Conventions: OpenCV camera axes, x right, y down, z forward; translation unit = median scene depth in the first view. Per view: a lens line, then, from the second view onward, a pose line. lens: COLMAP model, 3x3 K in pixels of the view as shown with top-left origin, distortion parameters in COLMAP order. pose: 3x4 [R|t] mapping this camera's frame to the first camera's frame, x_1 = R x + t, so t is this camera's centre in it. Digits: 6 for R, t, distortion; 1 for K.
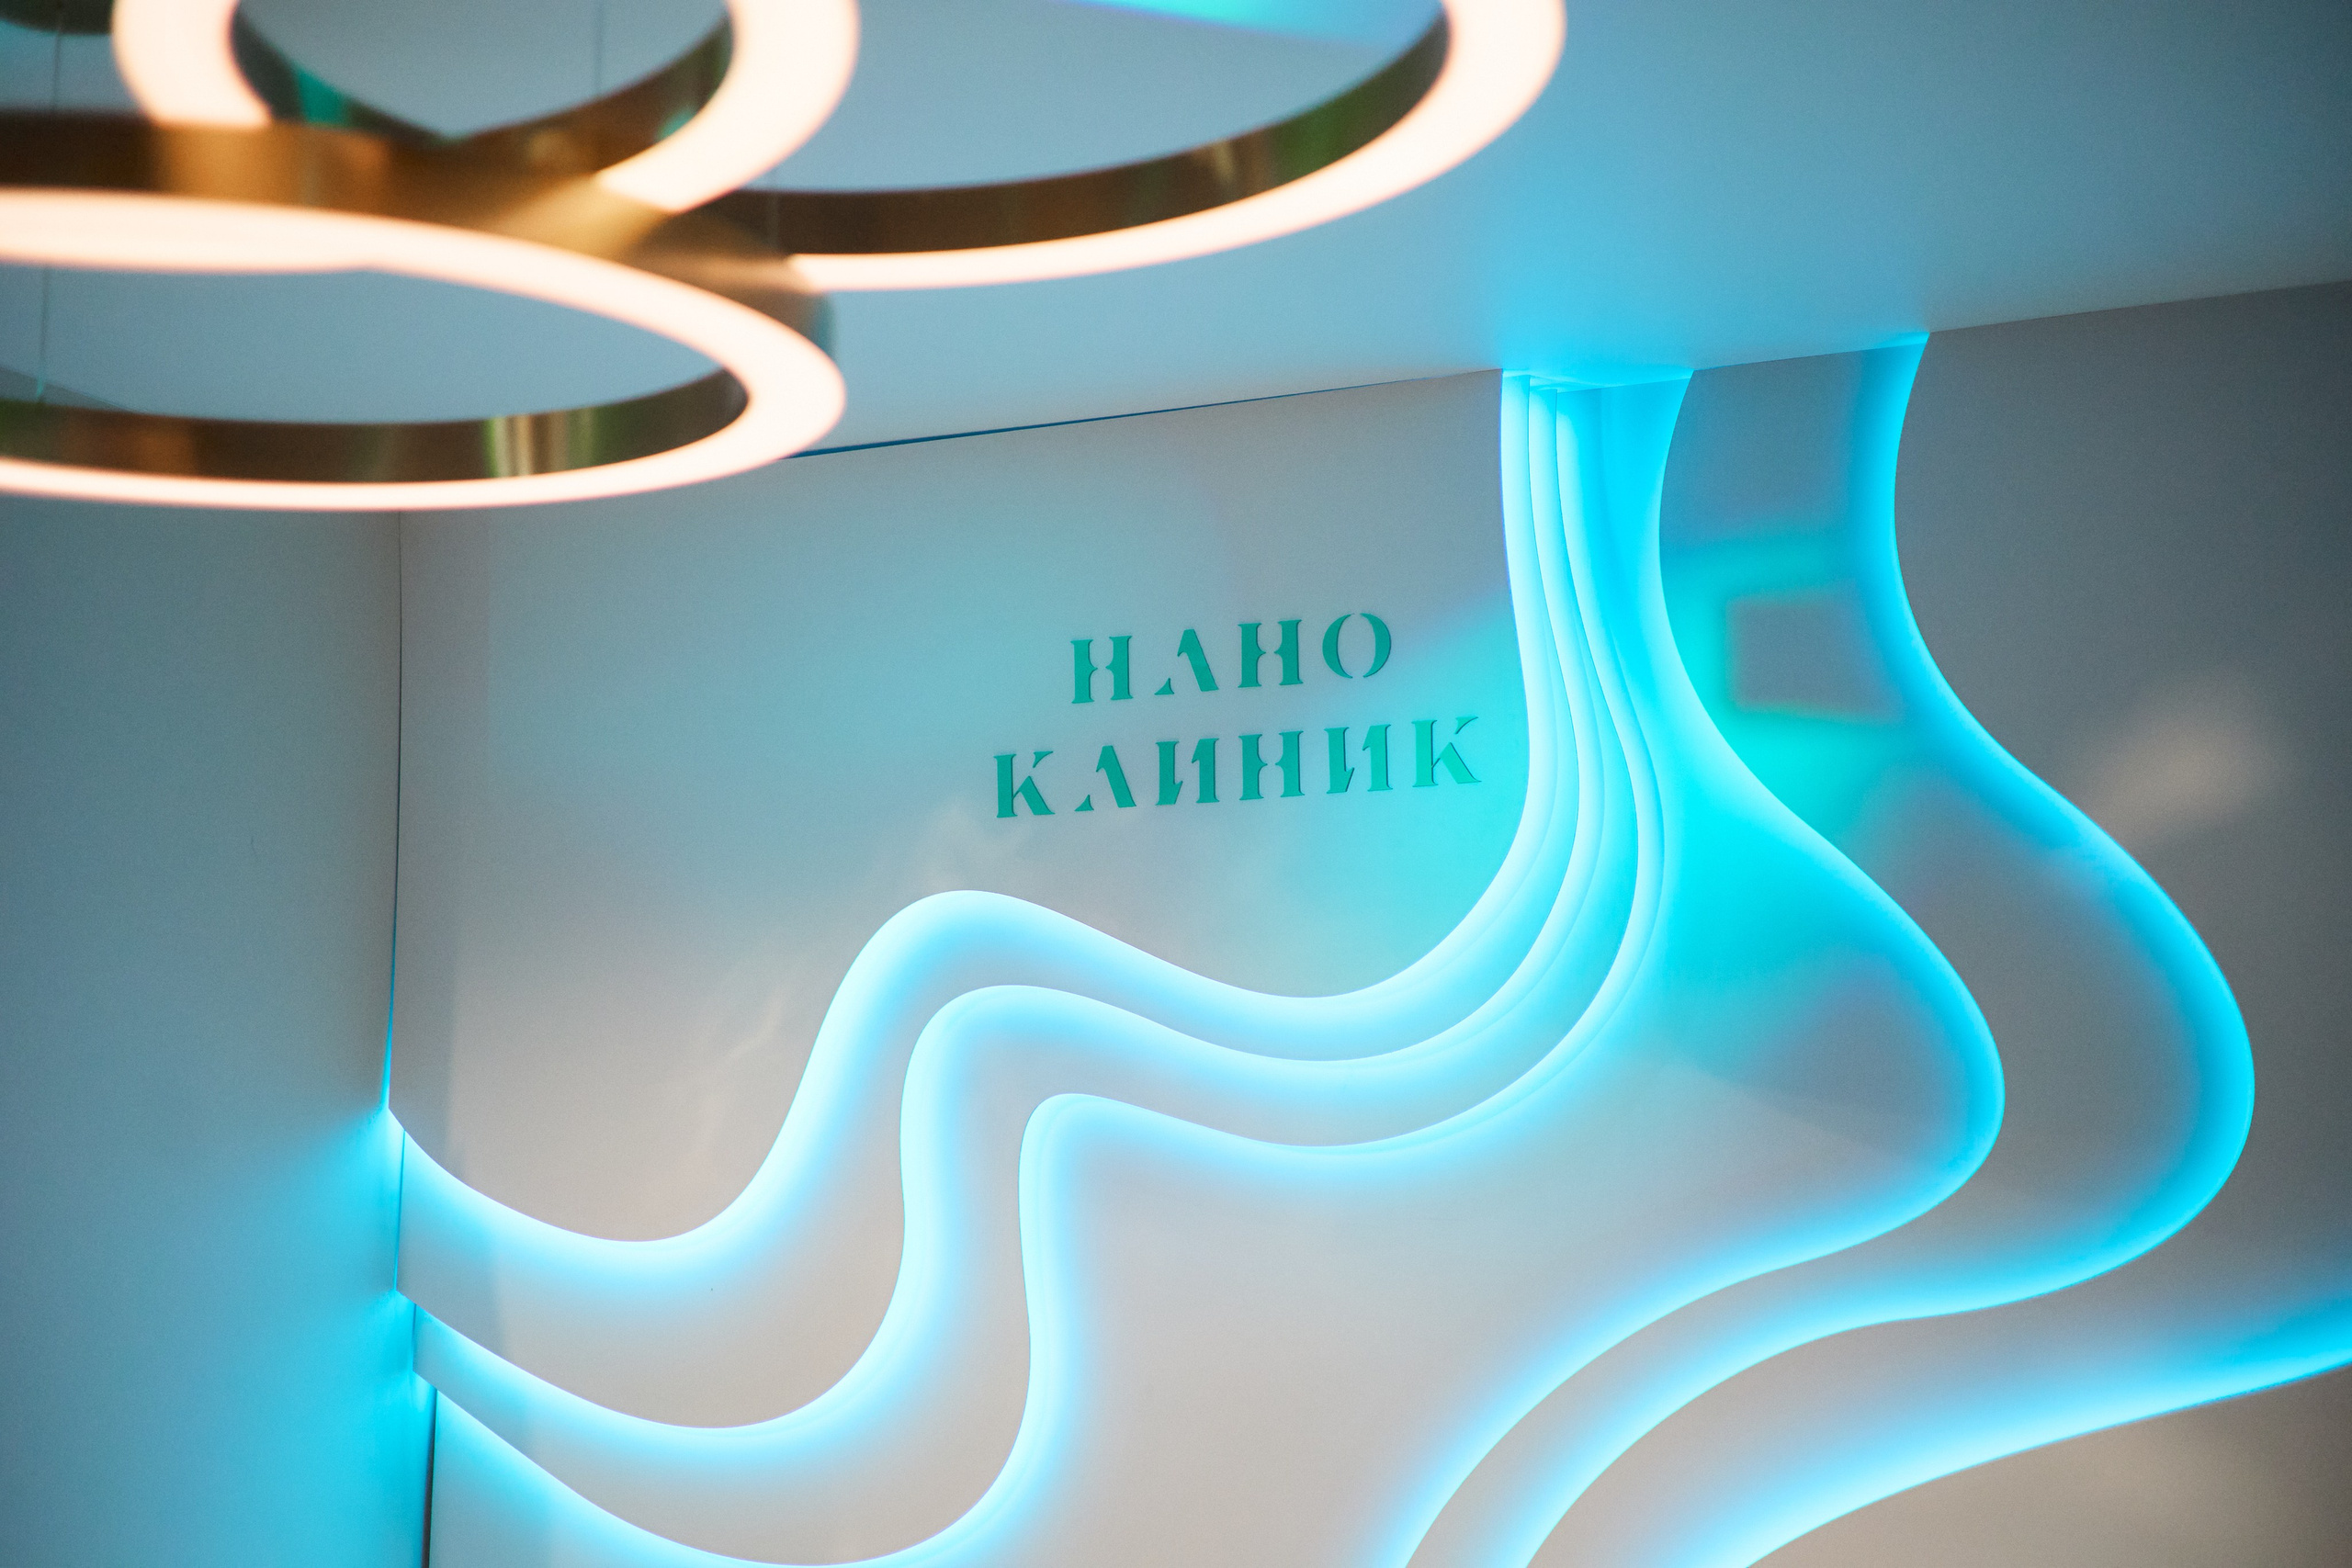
lens RADIAL K [[3299.5, 0, 1192.5], [0, 3299.5, 771.7], [0, 0, 1]] dist [0.032051, 0.000000]
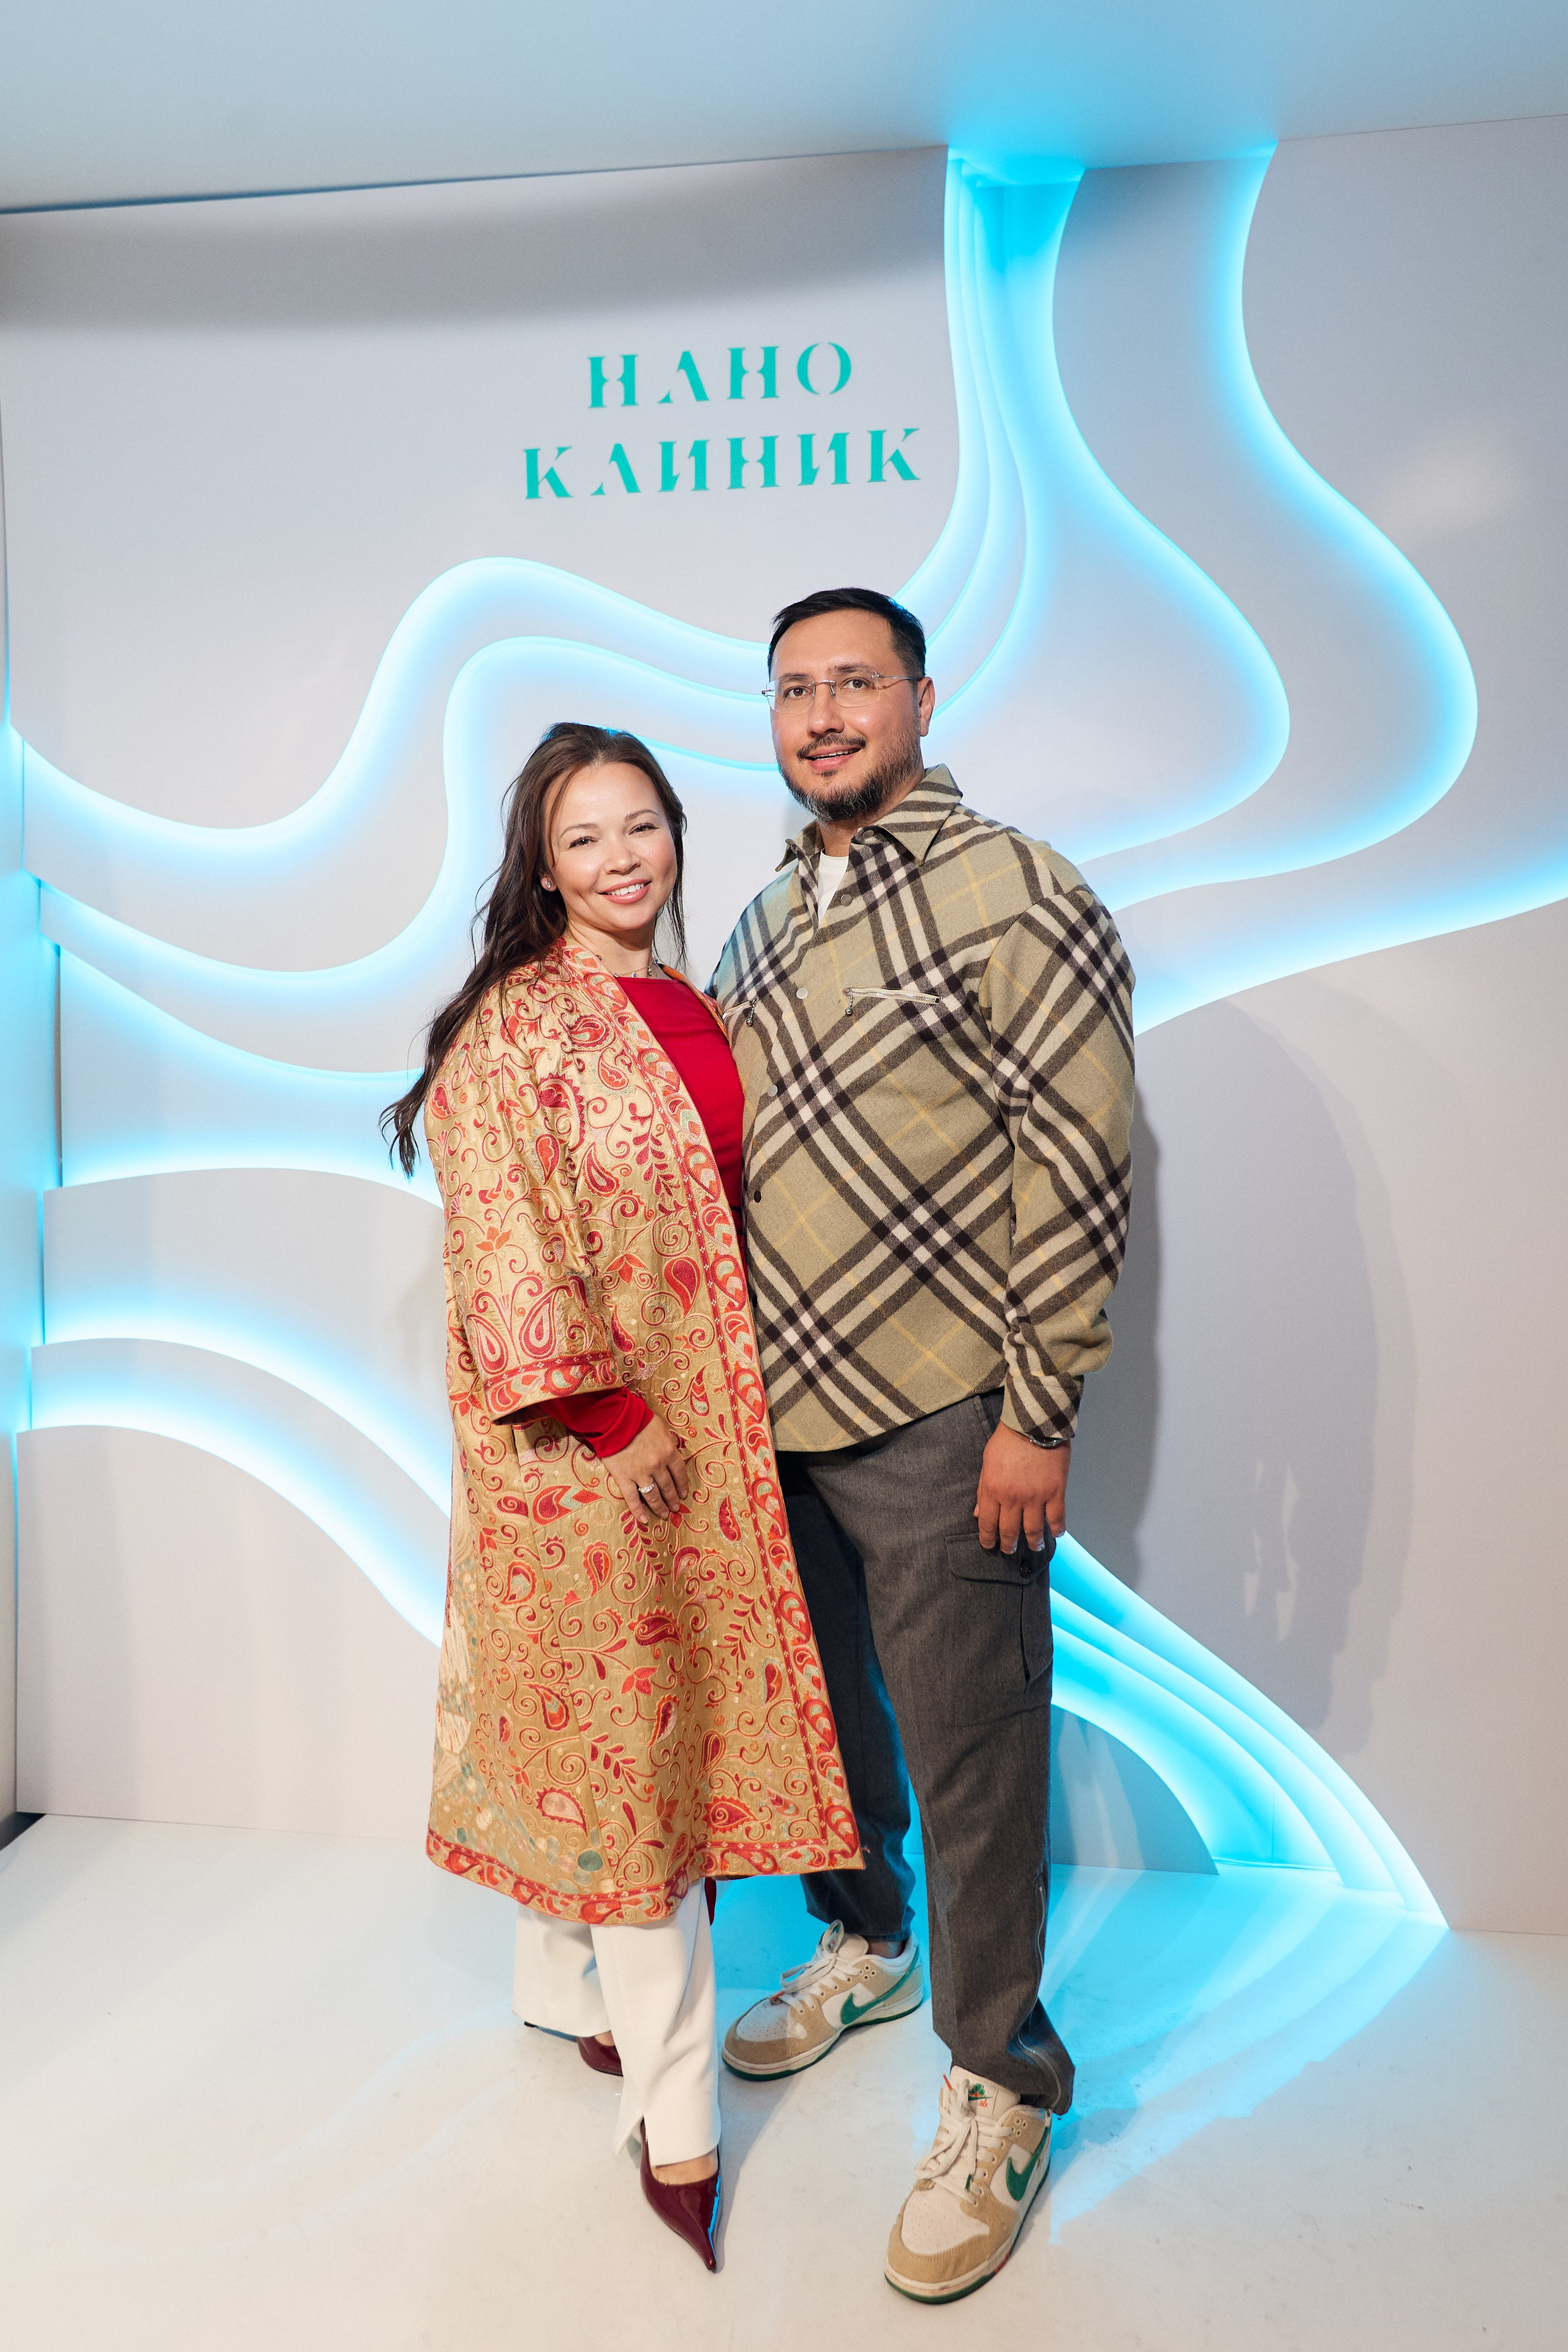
lens RADIAL K [[1598.8, 0, 783.3], [0, 1598.8, 1140.8], [0, 0, 1]] dist [-0.014358, 0.018202]
pose [[0.965473, -0.003821, 0.260474, -0.127993], [-0.050214, 0.978410, 0.200478, 0.131837], [-0.255617, -0.206636, 0.944437, 0.343214]]
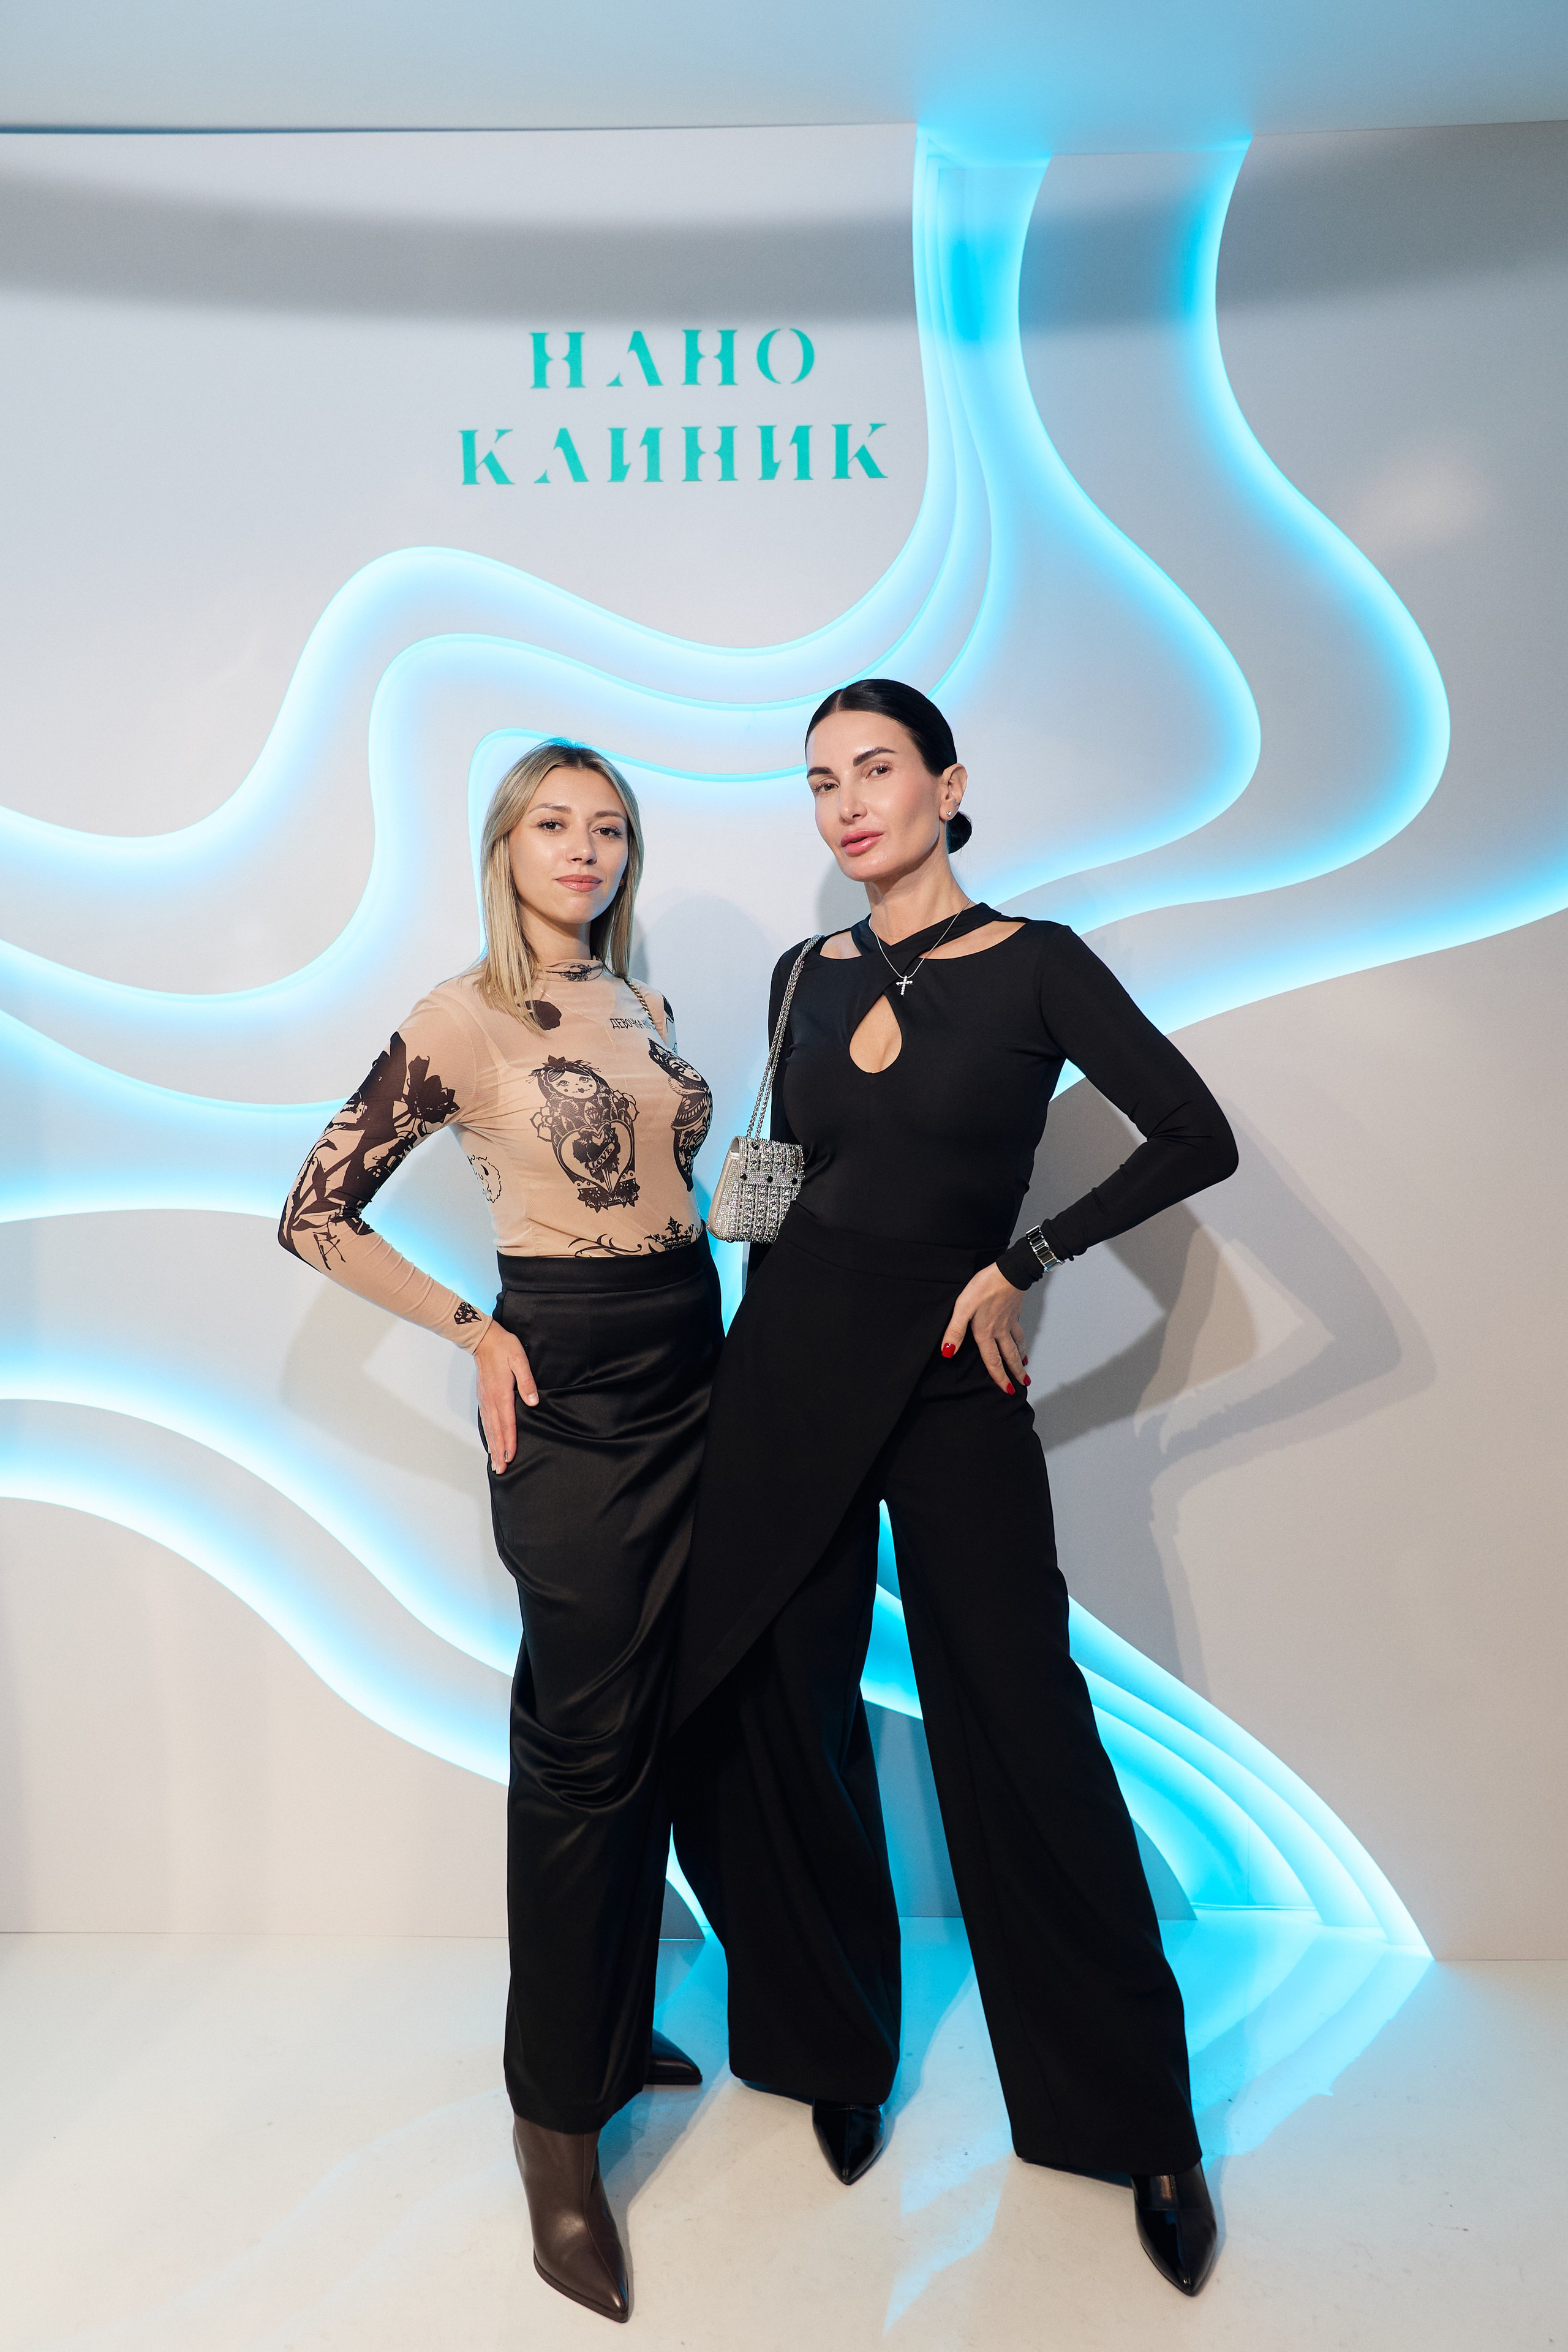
lens RADIAL K [[1796.9, 0, 750.2], [0, 1796.9, 1181.9], [0, 0, 1]] dist [0.003261, 0.030446]
pose [[0.931337, -0.018345, 0.363696, -0.207990], [-0.060711, 0.976931, 0.204744, 0.123432], [-0.359062, -0.212767, 0.908738, 0.325528]]
